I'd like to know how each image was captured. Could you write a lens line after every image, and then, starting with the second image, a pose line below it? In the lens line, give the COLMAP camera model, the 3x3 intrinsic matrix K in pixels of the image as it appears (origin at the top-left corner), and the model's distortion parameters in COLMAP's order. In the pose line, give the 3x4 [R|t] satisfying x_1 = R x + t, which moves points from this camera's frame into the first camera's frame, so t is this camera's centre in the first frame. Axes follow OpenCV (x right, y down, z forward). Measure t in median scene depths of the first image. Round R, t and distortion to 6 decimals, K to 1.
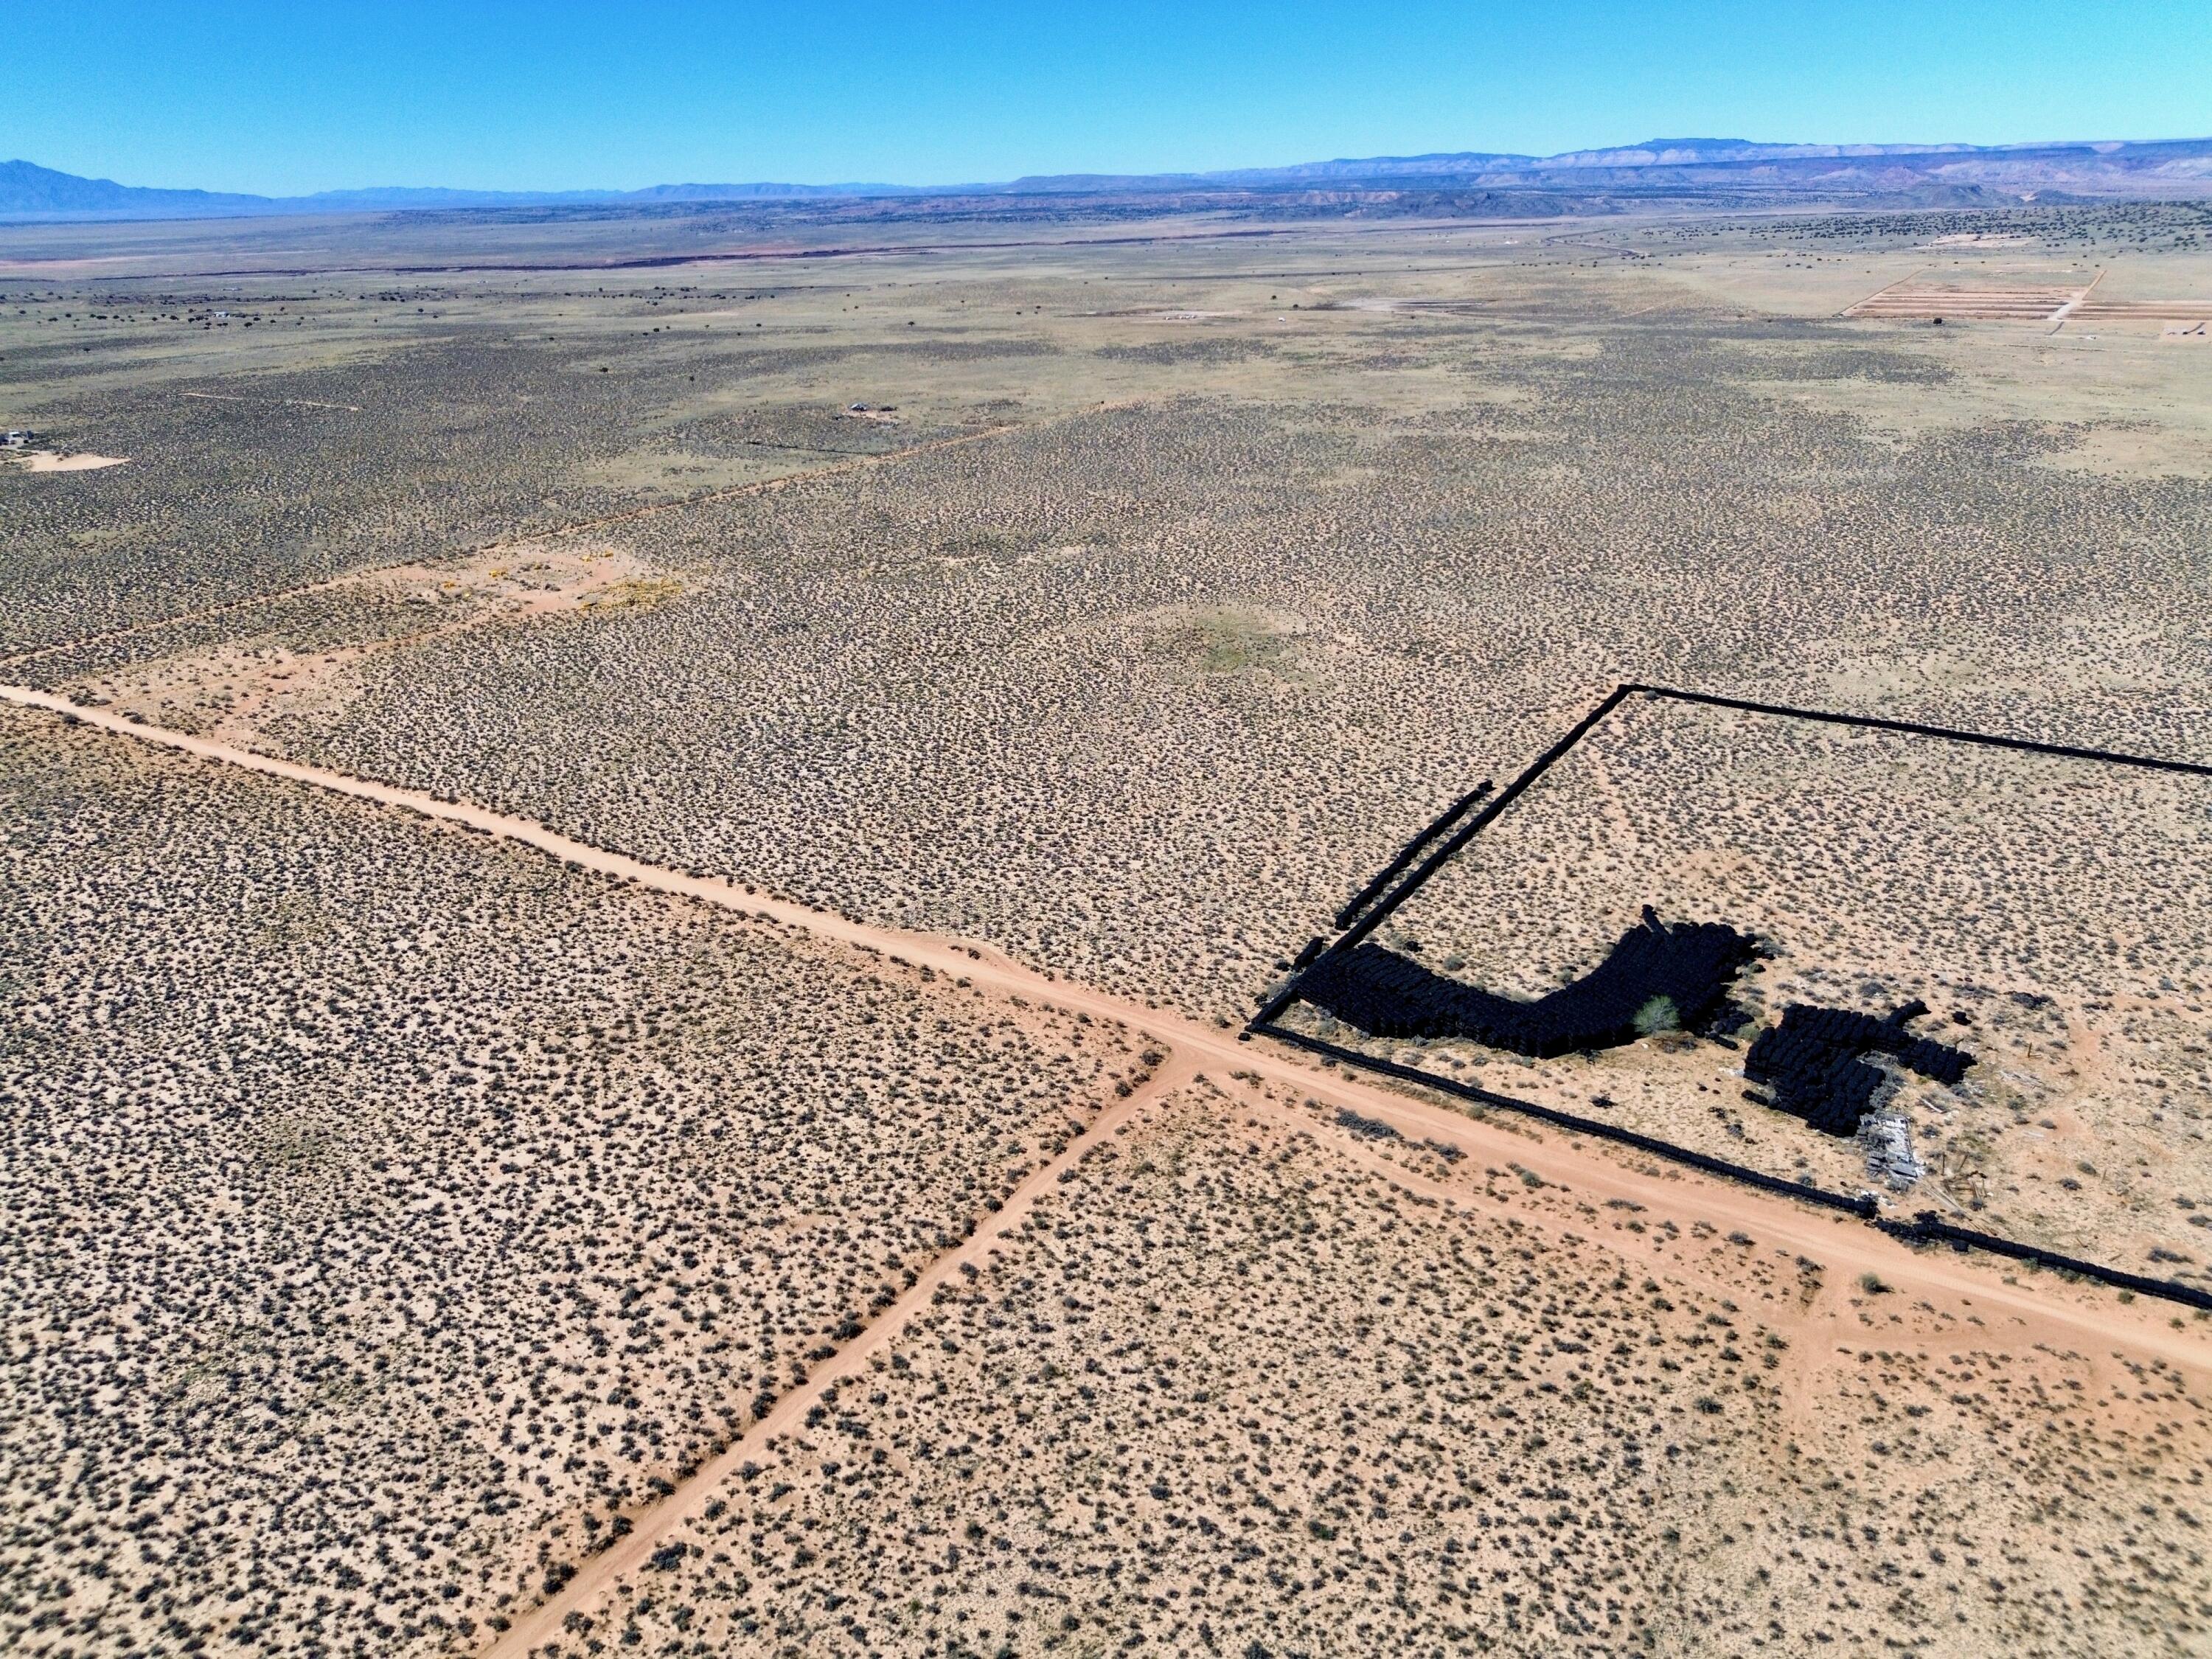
lens RADIAL K [[1571.1, 0, 1101.3], [0, 1571.1, 825.1], [0, 0, 1]] dist [0.056947, -0.053599]
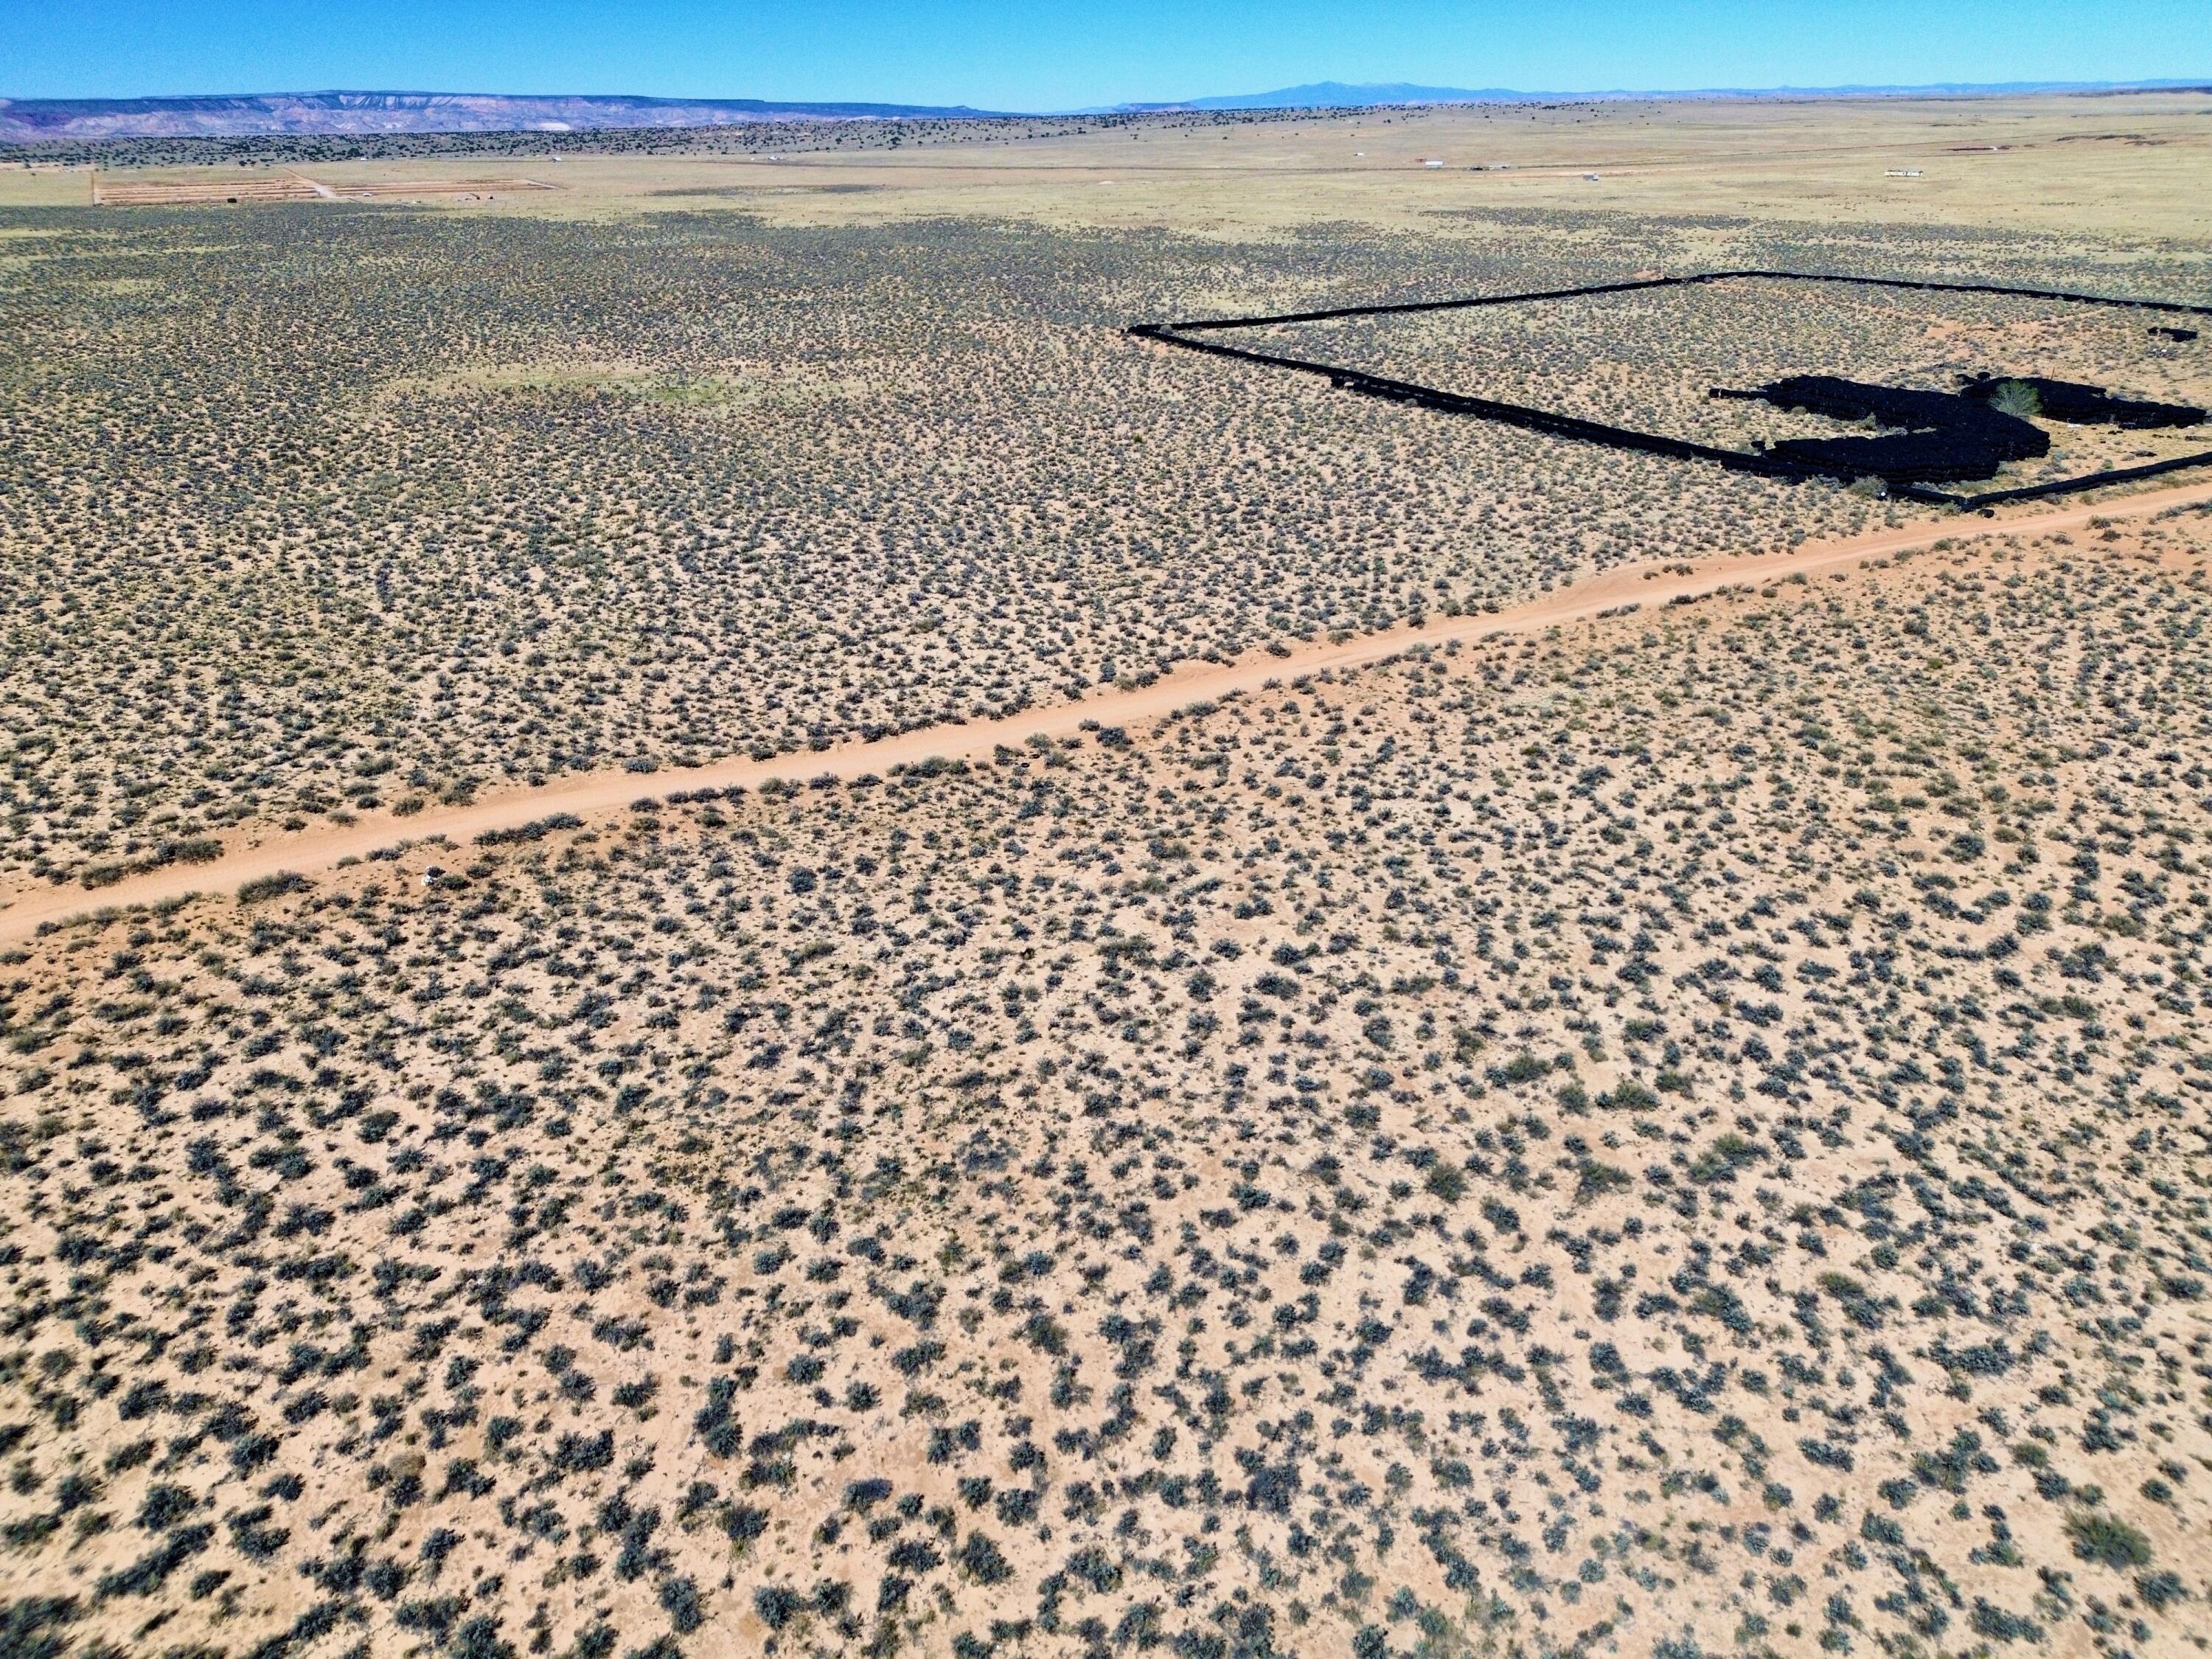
lens RADIAL K [[1571.1, 0, 1098.2], [0, 1571.1, 827.3], [0, 0, 1]] dist [0.056947, -0.053599]
pose [[0.455519, -0.350949, 0.818130, -0.607973], [0.335331, 0.918966, 0.207498, -0.026229], [-0.824655, 0.179825, 0.536291, 0.720415]]
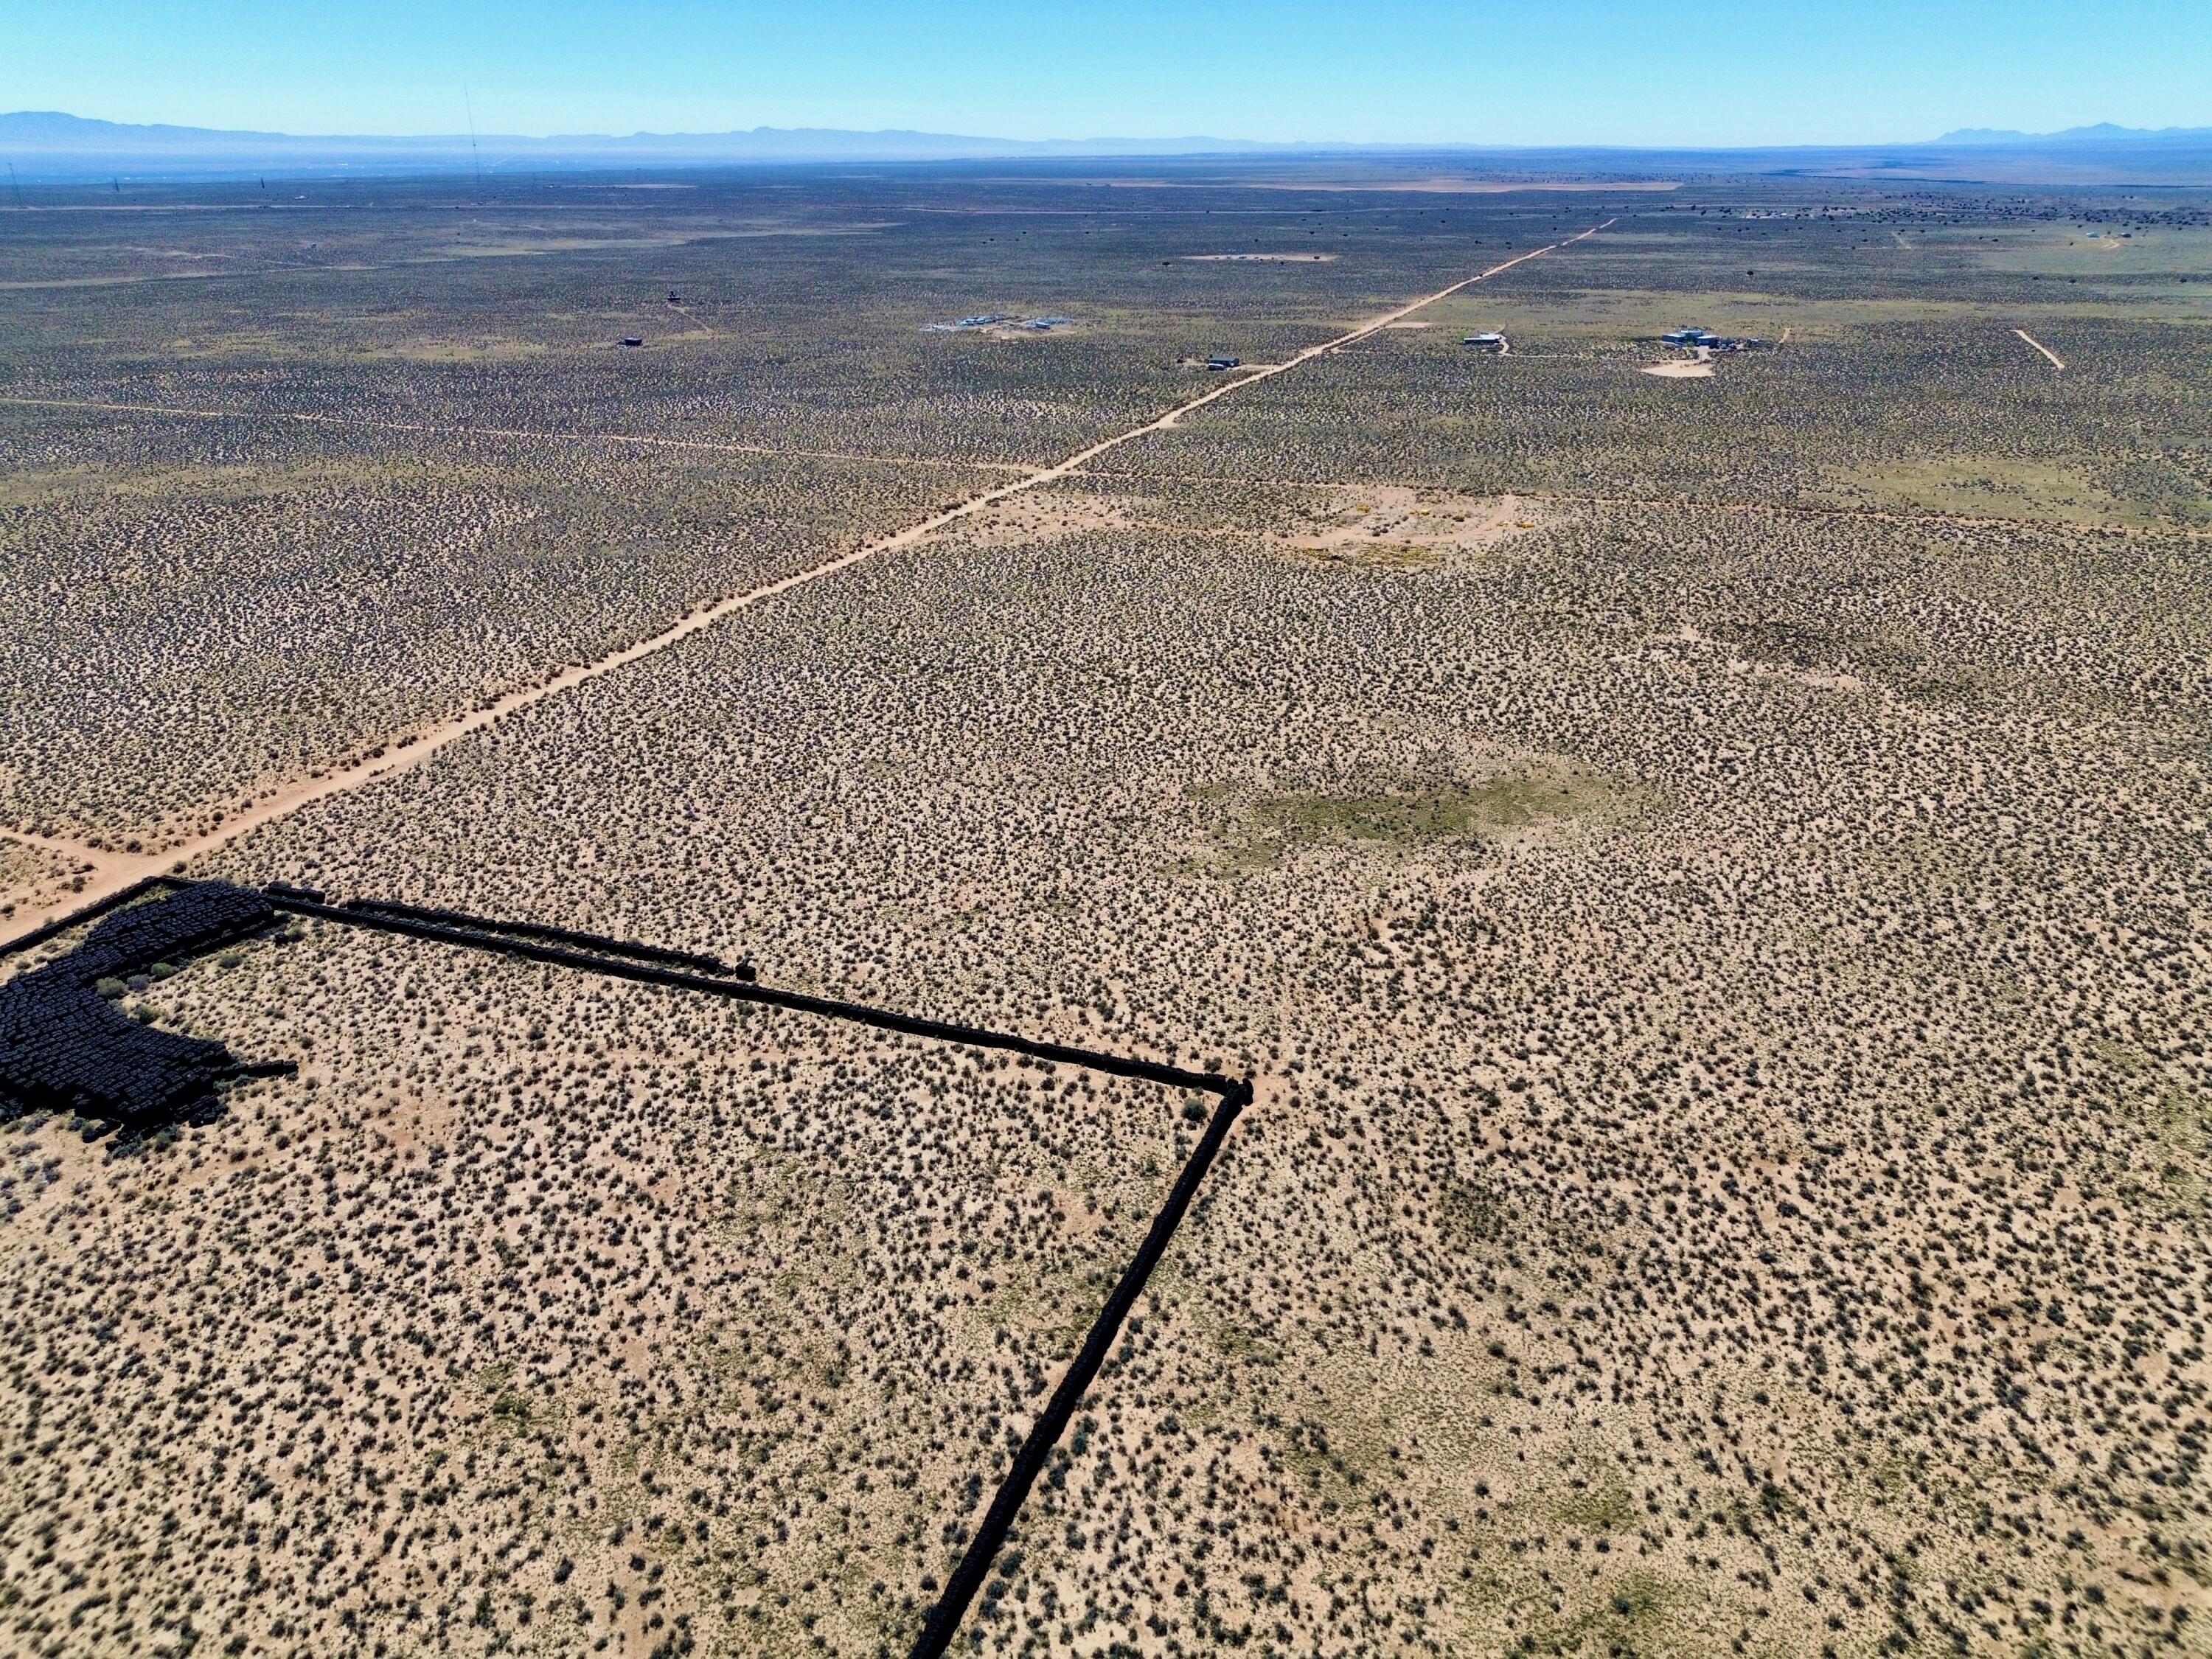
lens RADIAL K [[1571.1, 0, 1102.4], [0, 1571.1, 831.4], [0, 0, 1]] dist [0.056947, -0.053599]
pose [[0.200551, 0.409832, -0.889841, 0.933339], [-0.364363, 0.874341, 0.320574, -0.389269], [0.909406, 0.259934, 0.324677, 0.928204]]
